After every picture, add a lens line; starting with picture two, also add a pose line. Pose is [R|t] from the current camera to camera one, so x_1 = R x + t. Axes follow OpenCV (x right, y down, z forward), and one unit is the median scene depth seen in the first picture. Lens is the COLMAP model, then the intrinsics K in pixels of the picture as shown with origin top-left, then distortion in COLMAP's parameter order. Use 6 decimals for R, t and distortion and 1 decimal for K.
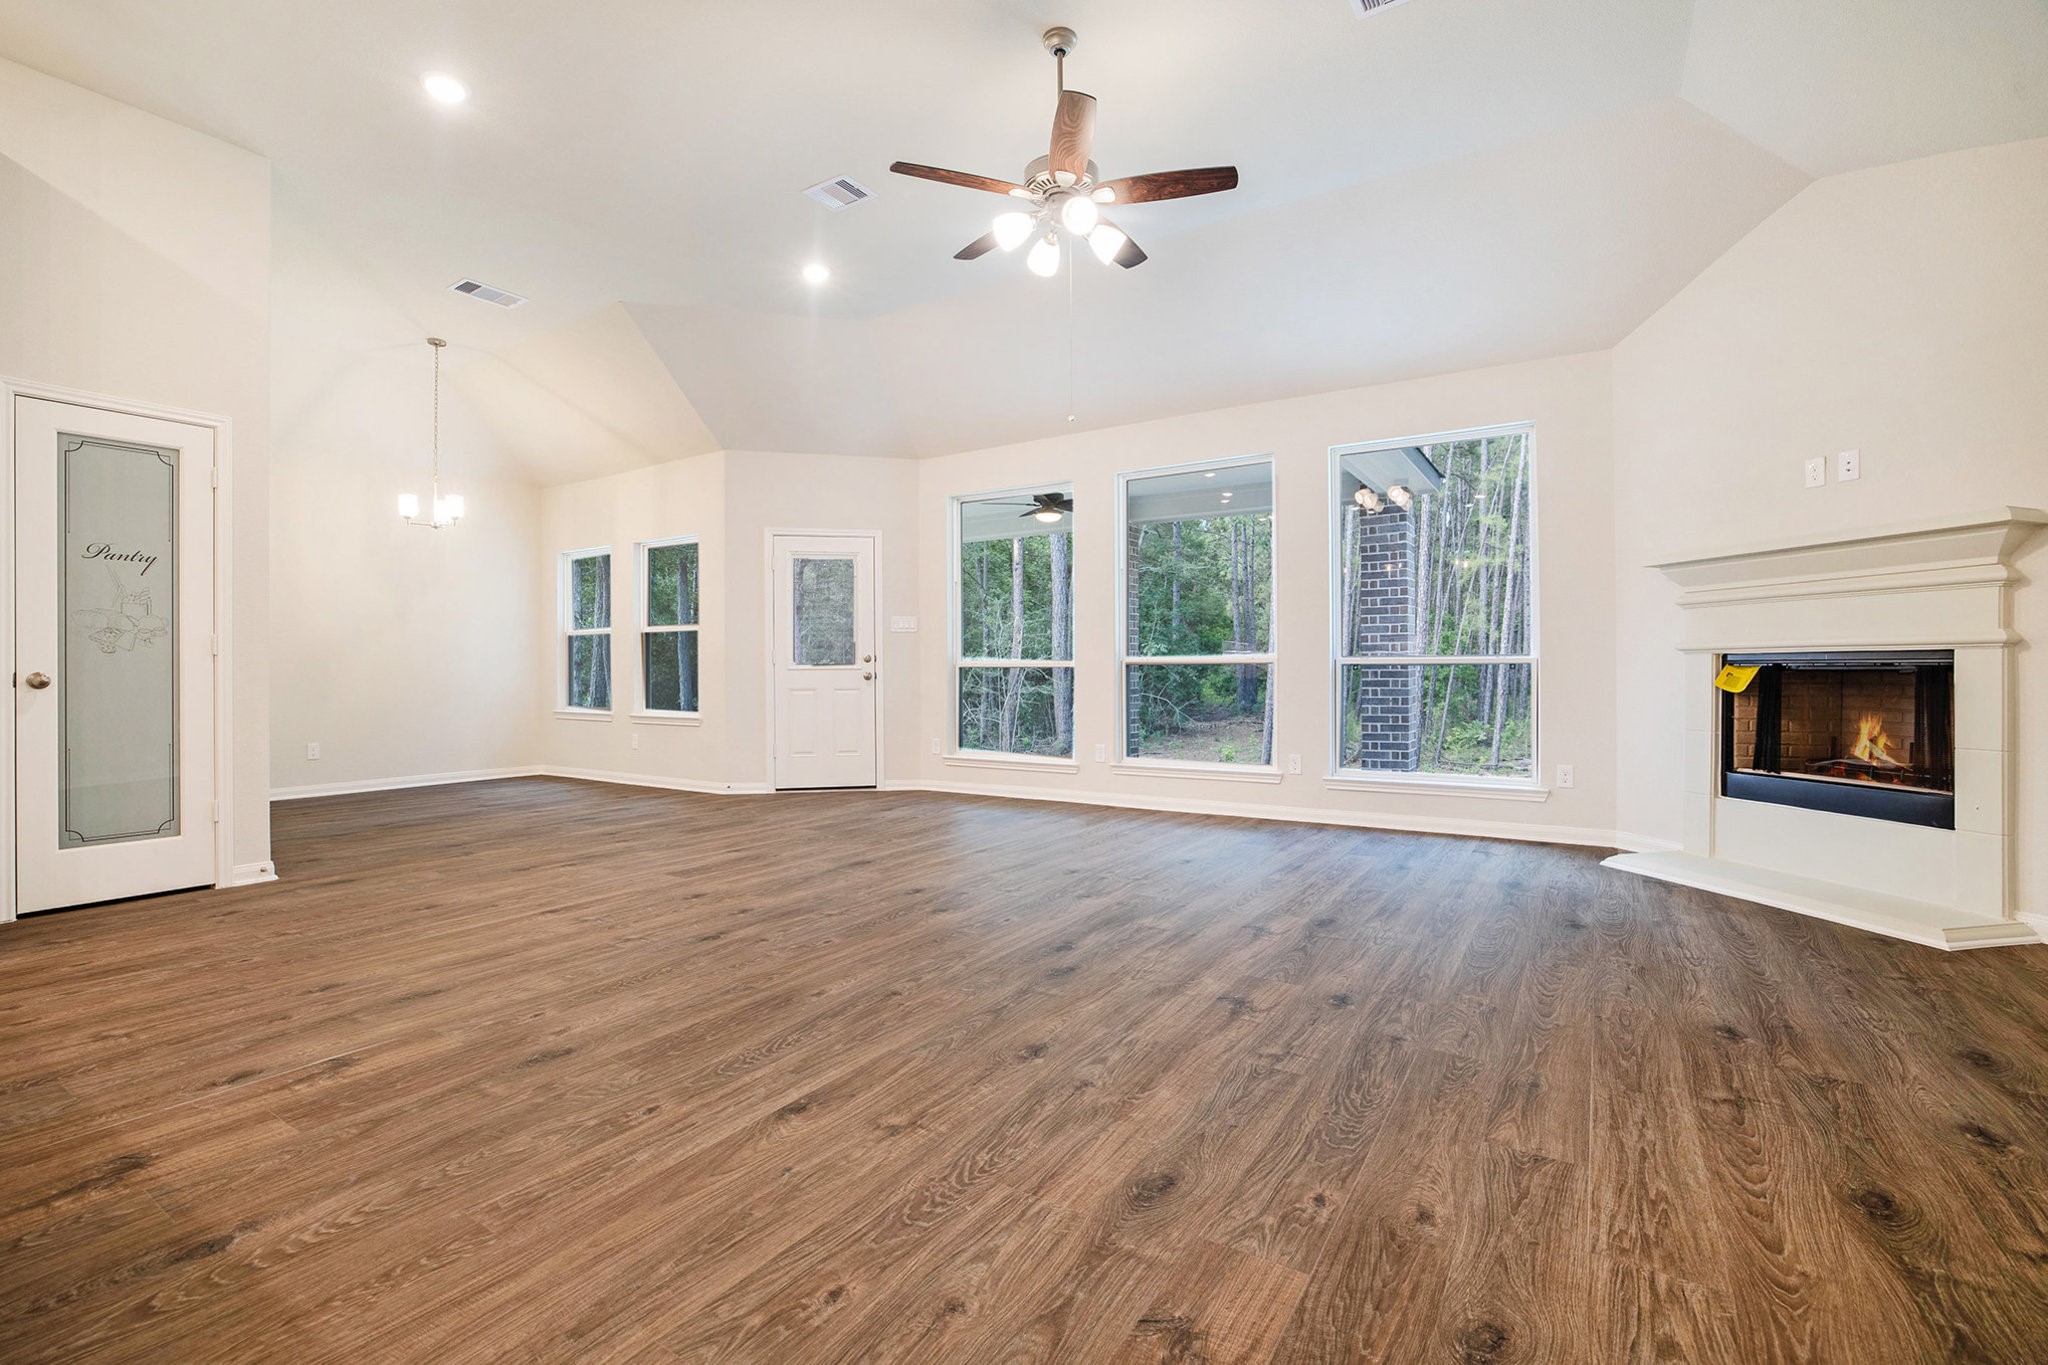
lens RADIAL K [[905.2, 0, 1015.0], [0, 905.2, 672.2], [0, 0, 1]] dist [-0.029681, 0.007540]
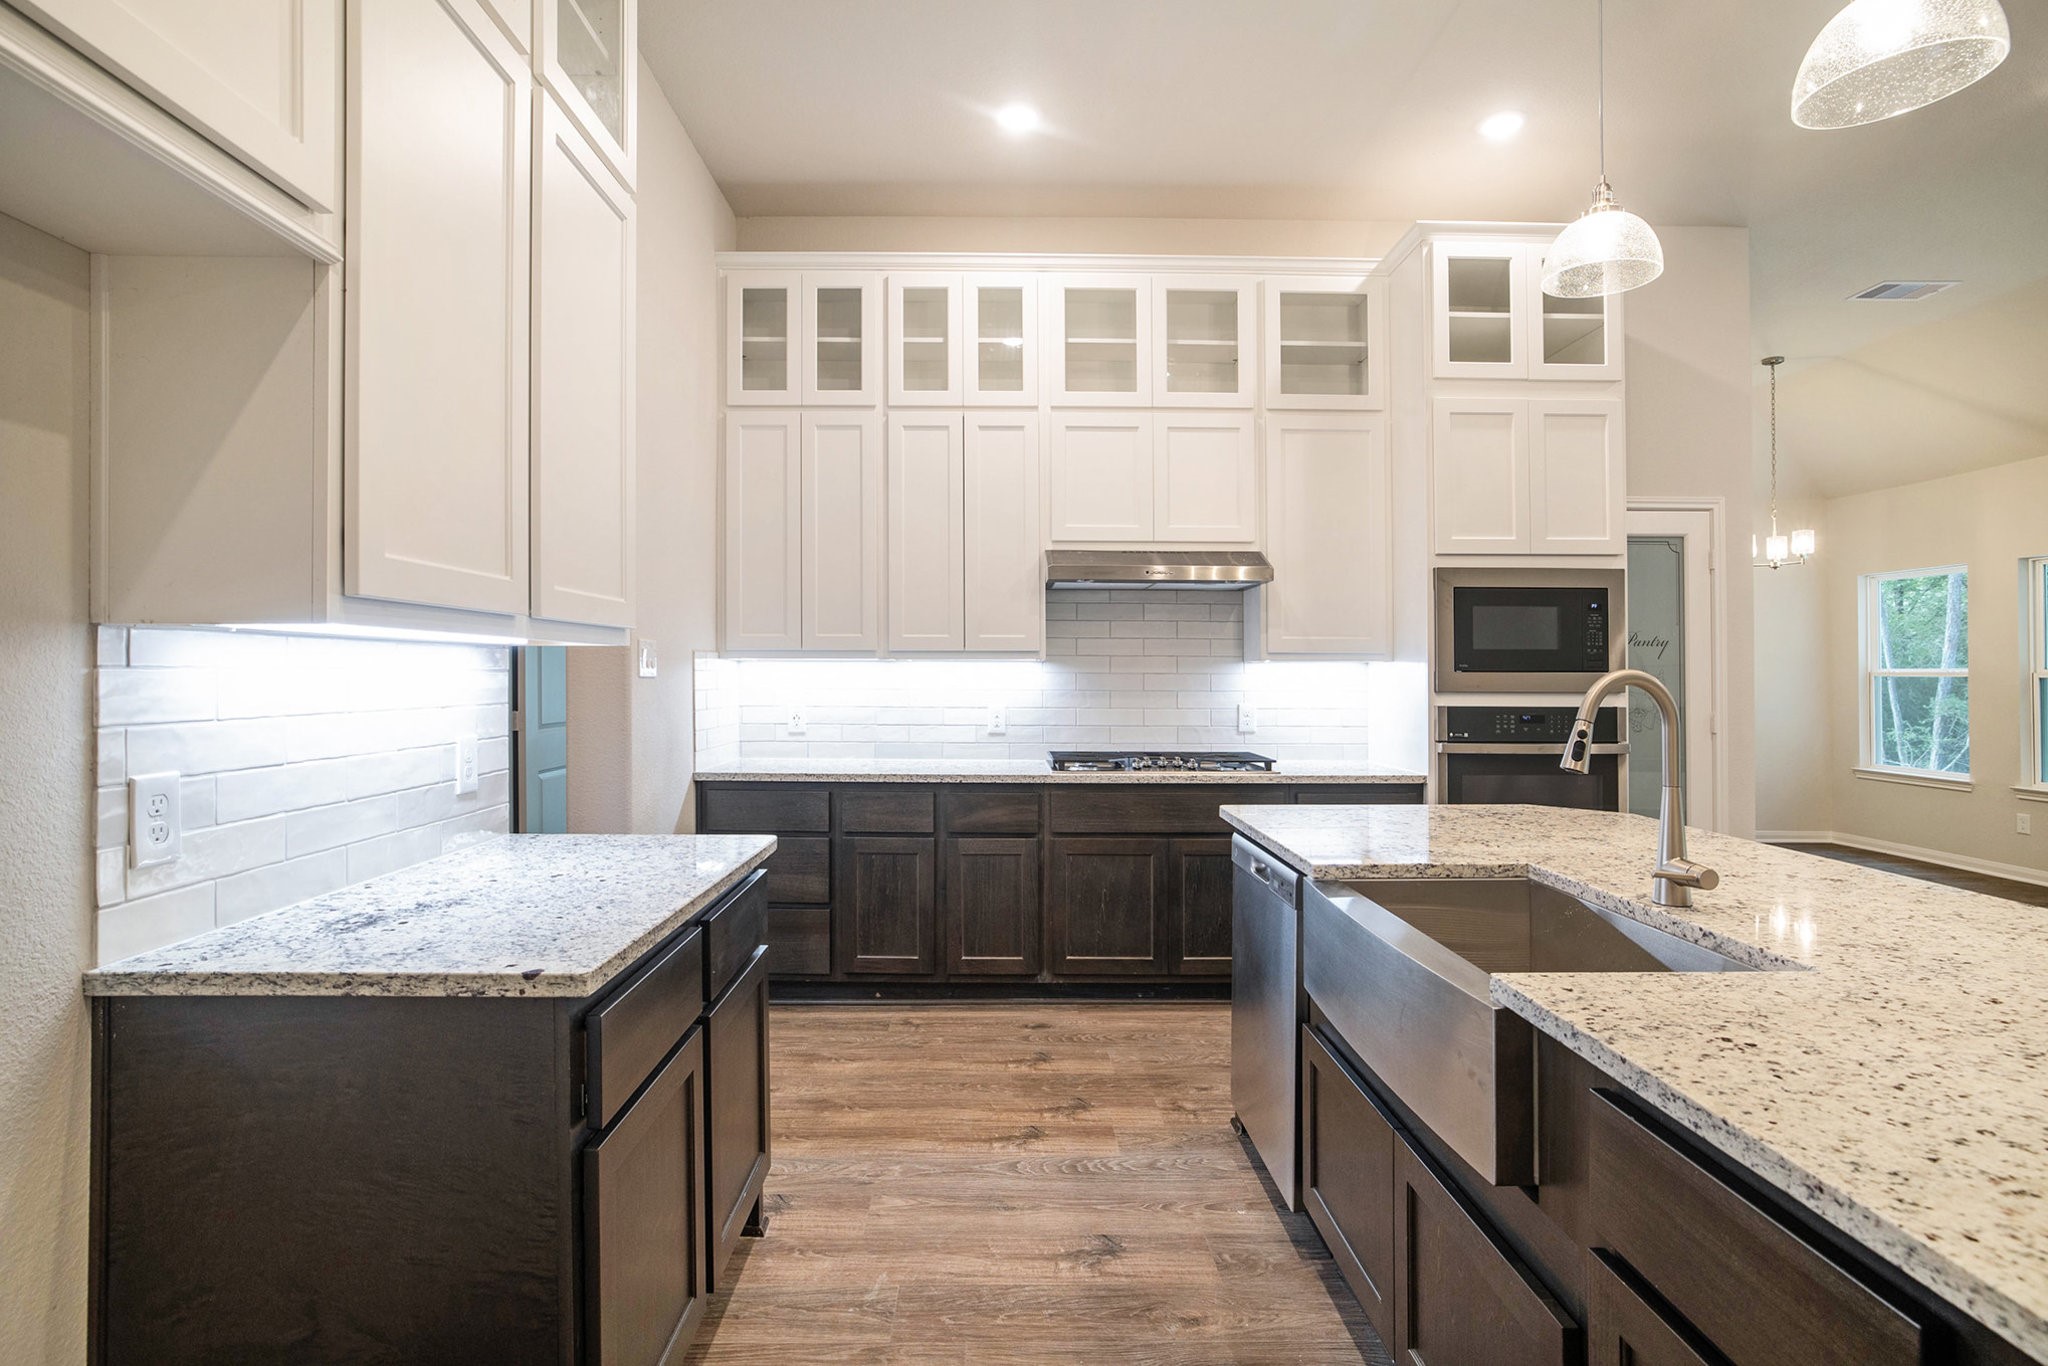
lens RADIAL K [[990.0, 0, 1036.3], [0, 990.0, 672.0], [0, 0, 1]] dist [-0.032403, 0.016874]
pose [[0.545991, 0.003106, -0.837786, -0.435971], [-0.008969, 0.999957, -0.002138, -0.091318], [0.837743, 0.008681, 0.545995, -0.296715]]
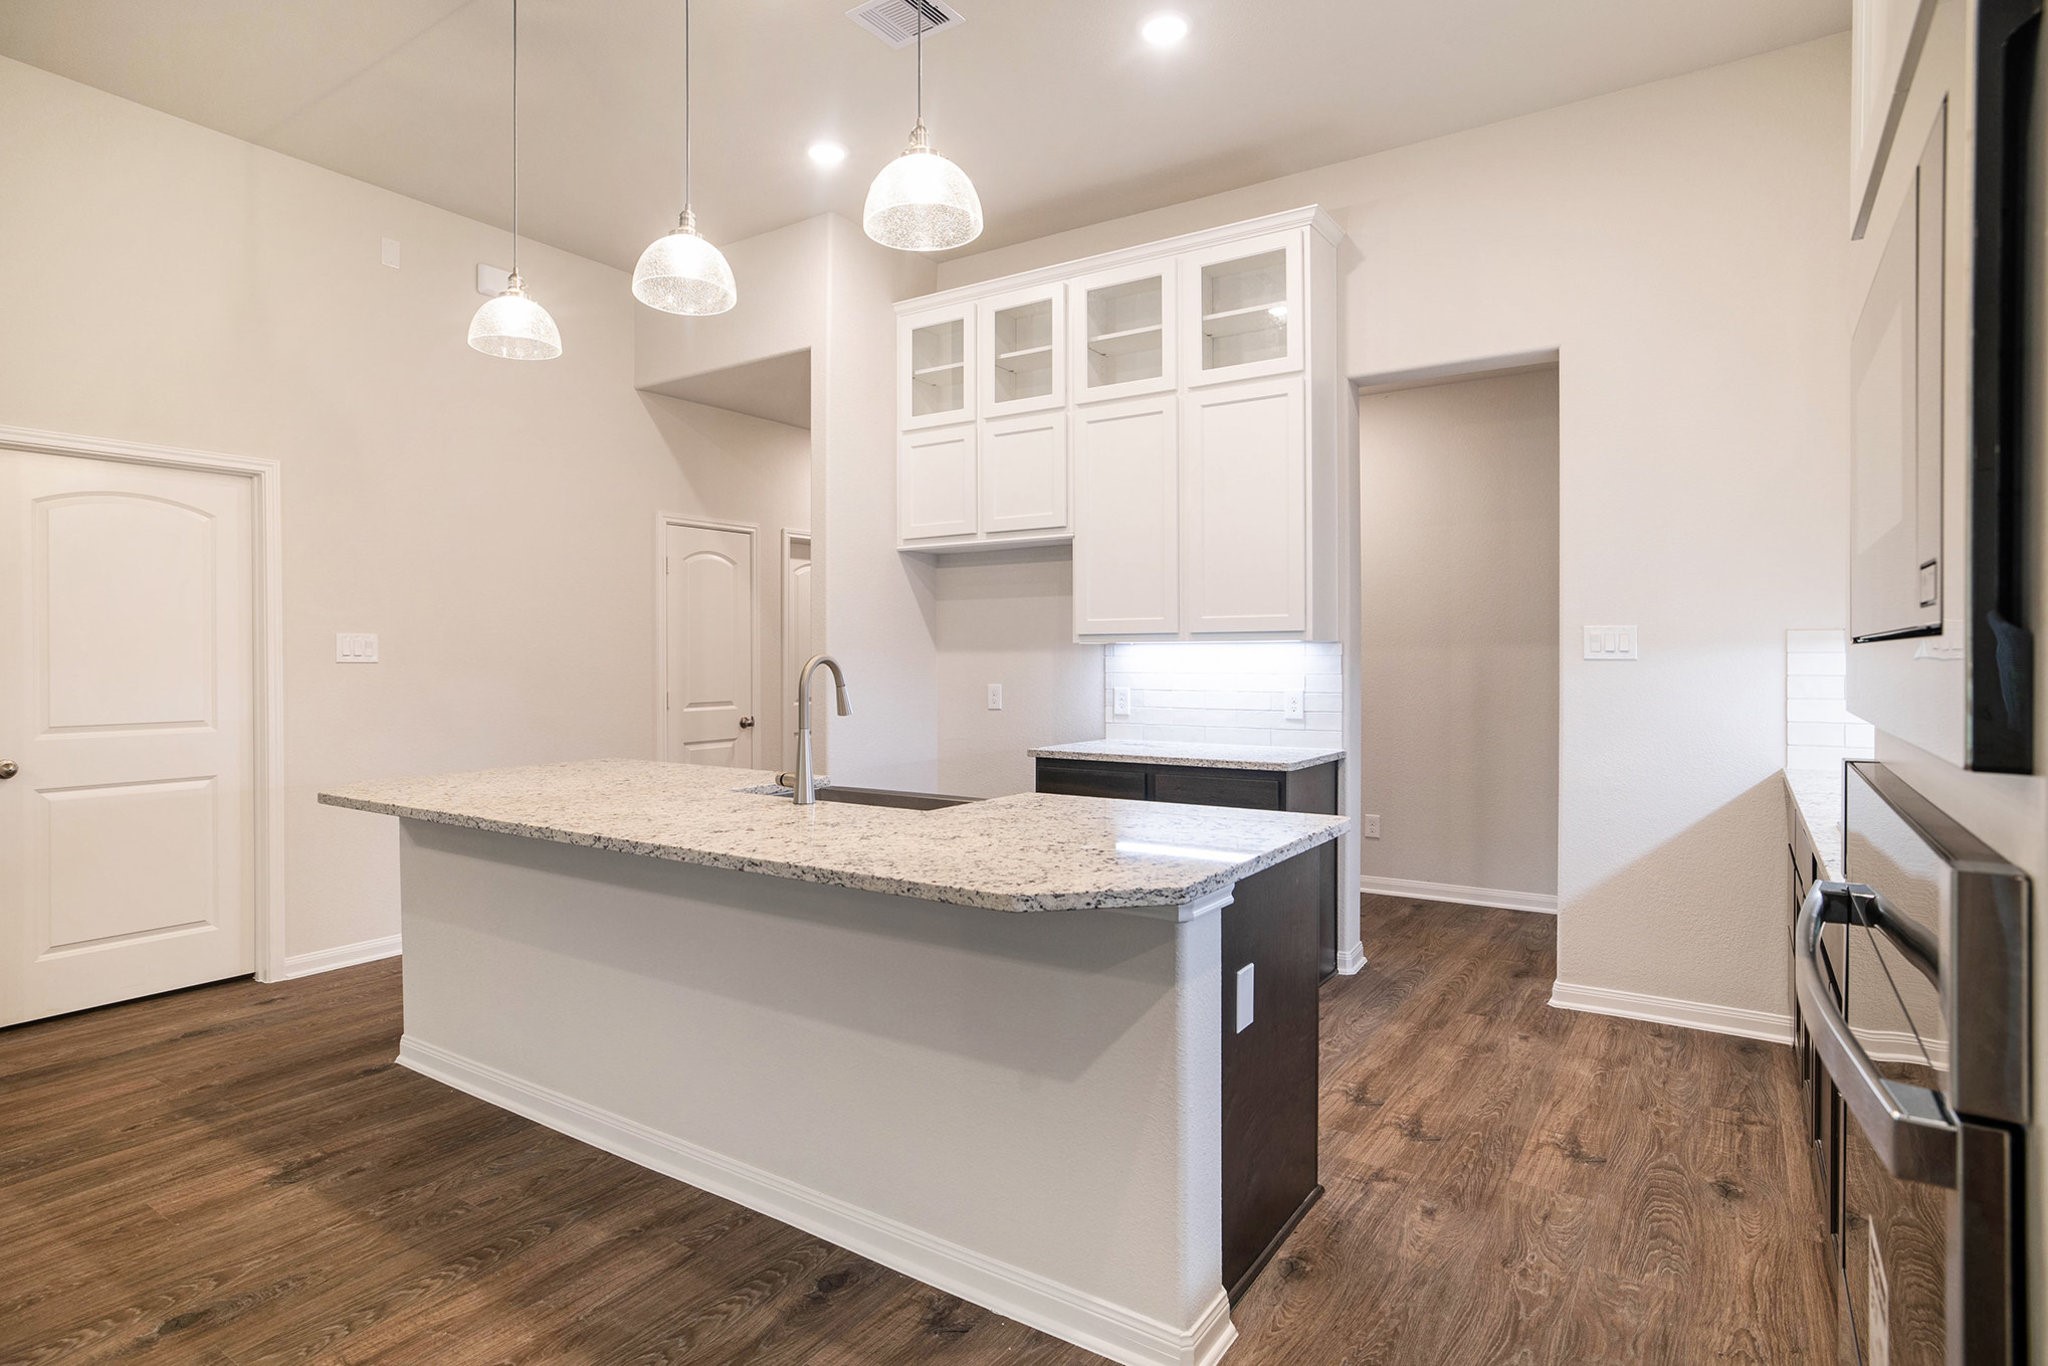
lens RADIAL K [[1067.1, 0, 1049.8], [0, 1067.1, 650.0], [0, 0, 1]] dist [-0.014825, 0.015897]
pose [[-0.999950, 0.008469, 0.005271, -0.838236], [0.008444, 0.999954, -0.004612, -0.093152], [-0.005310, -0.004568, -0.999975, 0.994230]]
